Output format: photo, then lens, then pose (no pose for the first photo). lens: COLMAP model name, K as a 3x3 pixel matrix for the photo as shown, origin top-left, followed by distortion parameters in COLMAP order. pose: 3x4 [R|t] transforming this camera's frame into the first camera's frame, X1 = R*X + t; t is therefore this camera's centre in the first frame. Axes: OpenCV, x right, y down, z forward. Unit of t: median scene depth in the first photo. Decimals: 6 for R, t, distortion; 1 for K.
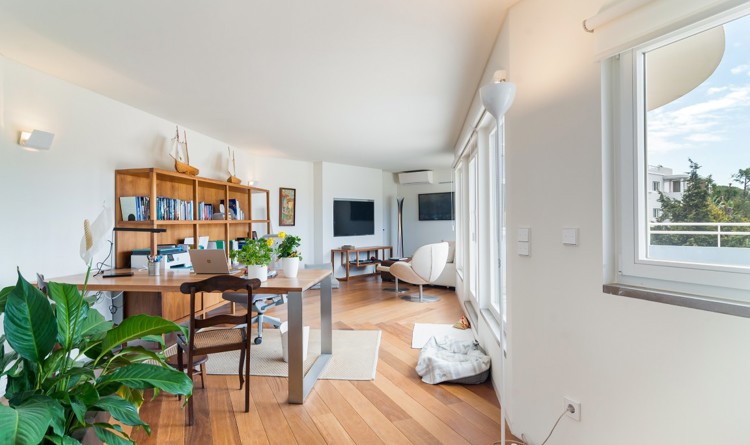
lens RADIAL K [[403.1, 0, 375.2], [0, 403.1, 219.9], [0, 0, 1]] dist [-0.004360, 0.000516]
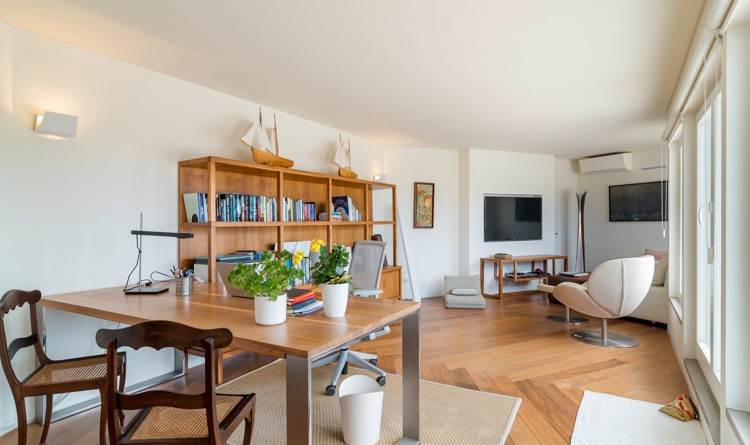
lens RADIAL K [[403.1, 0, 375.2], [0, 403.1, 227.5], [0, 0, 1]] dist [-0.004360, 0.000516]
pose [[0.906844, 0.006468, -0.421416, 0.055089], [0.000446, 0.999867, 0.016307, -0.000138], [0.421466, -0.014975, 0.906721, 0.268409]]
